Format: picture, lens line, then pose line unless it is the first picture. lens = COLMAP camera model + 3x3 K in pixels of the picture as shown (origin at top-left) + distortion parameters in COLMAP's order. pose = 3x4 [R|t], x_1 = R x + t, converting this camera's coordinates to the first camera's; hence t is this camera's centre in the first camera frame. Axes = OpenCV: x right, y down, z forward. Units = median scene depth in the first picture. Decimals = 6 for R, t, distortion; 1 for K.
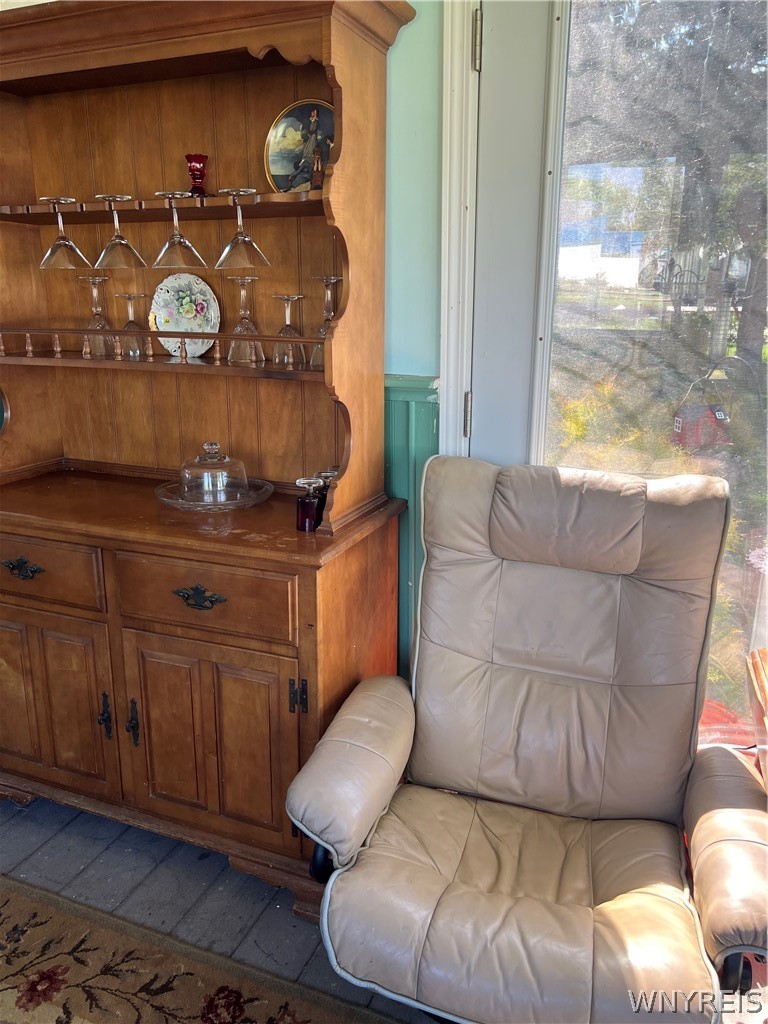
lens RADIAL K [[769.6, 0, 384.9], [0, 769.6, 505.8], [0, 0, 1]] dist [0.059984, -0.072907]
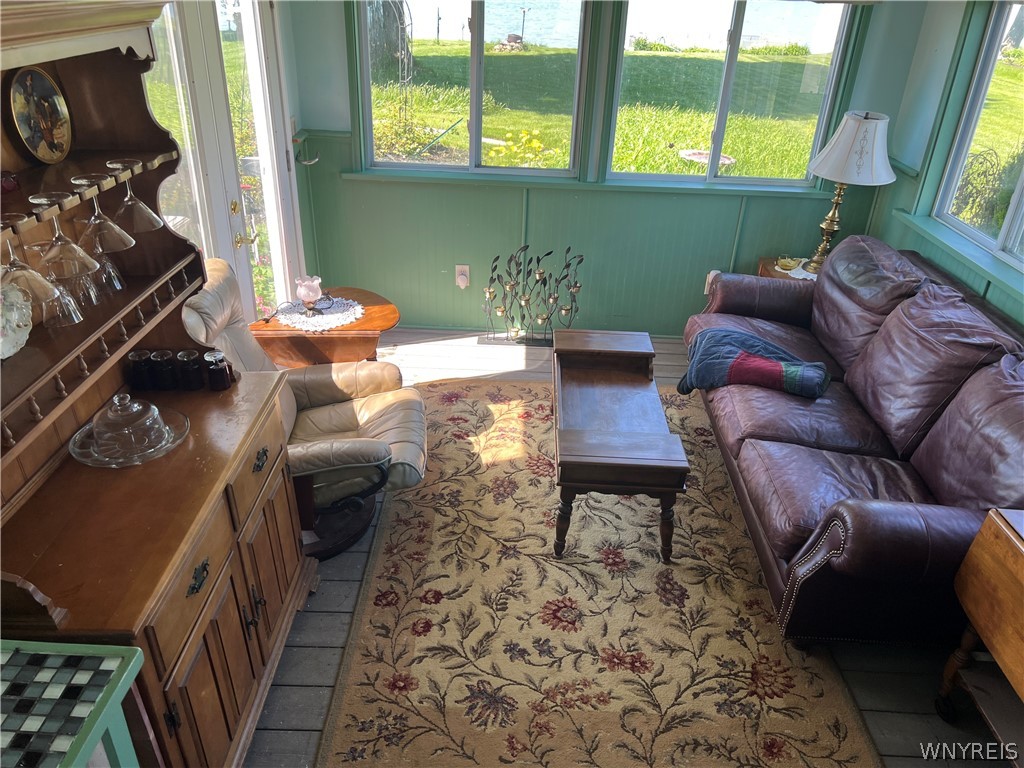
lens RADIAL K [[769.6, 0, 518.5], [0, 769.6, 384.3], [0, 0, 1]] dist [0.059984, -0.072907]
pose [[-0.370007, -0.462676, 0.805621, -1.495184], [0.211408, 0.802482, 0.557969, -0.684129], [-0.904655, 0.376767, -0.199111, 0.859800]]
